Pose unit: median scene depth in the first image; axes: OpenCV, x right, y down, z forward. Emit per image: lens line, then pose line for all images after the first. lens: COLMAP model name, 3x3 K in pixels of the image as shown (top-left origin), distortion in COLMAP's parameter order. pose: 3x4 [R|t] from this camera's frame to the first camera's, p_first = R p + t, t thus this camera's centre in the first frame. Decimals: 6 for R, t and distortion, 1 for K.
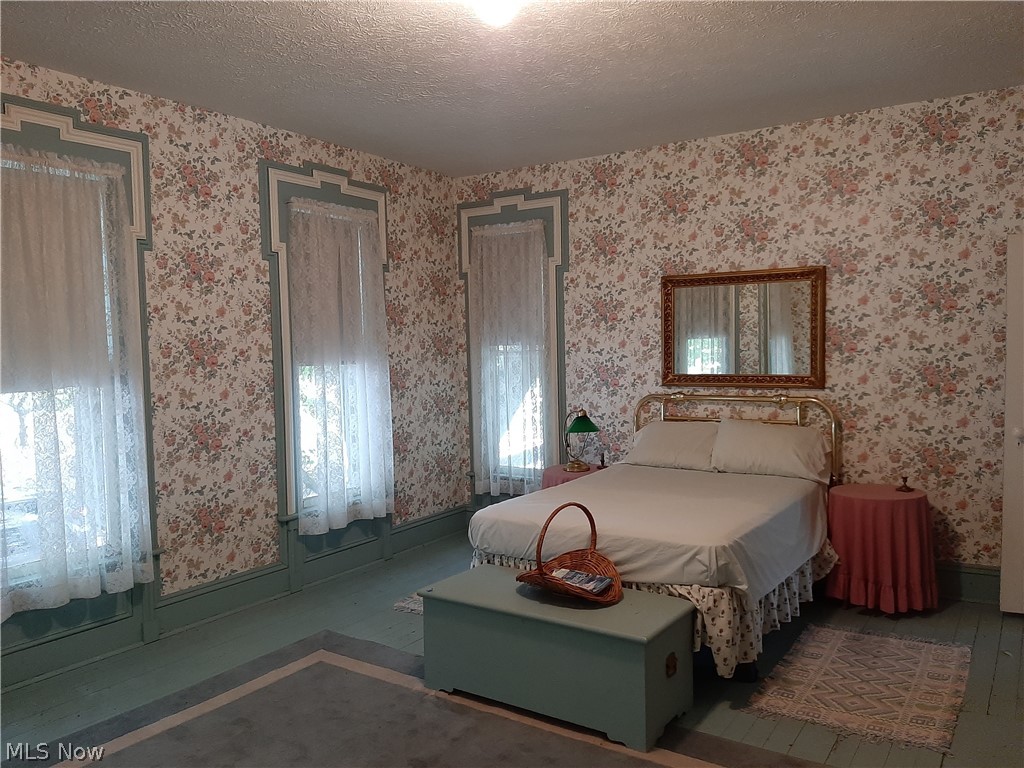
lens RADIAL K [[801.2, 0, 509.4], [0, 801.2, 382.8], [0, 0, 1]] dist [0.062223, -0.112454]
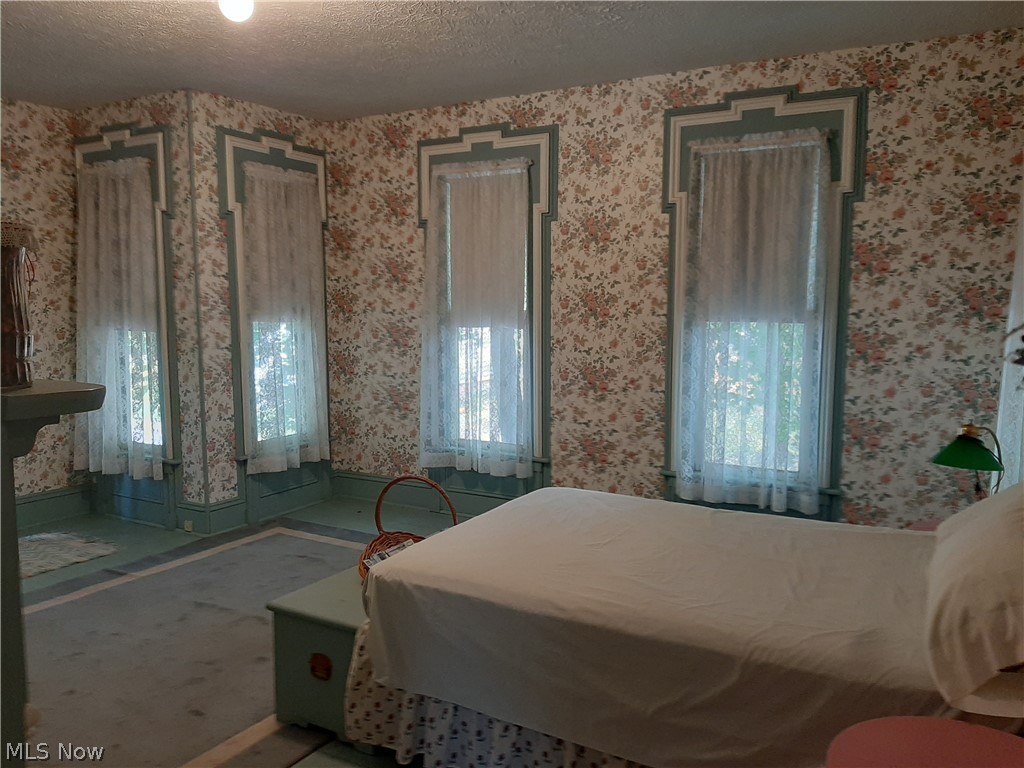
lens RADIAL K [[801.2, 0, 507.8], [0, 801.2, 387.8], [0, 0, 1]] dist [0.062223, -0.112454]
pose [[0.077713, 0.127206, -0.988827, 0.753901], [-0.048624, 0.991130, 0.123681, -0.055778], [0.995789, 0.038469, 0.083209, 0.790920]]
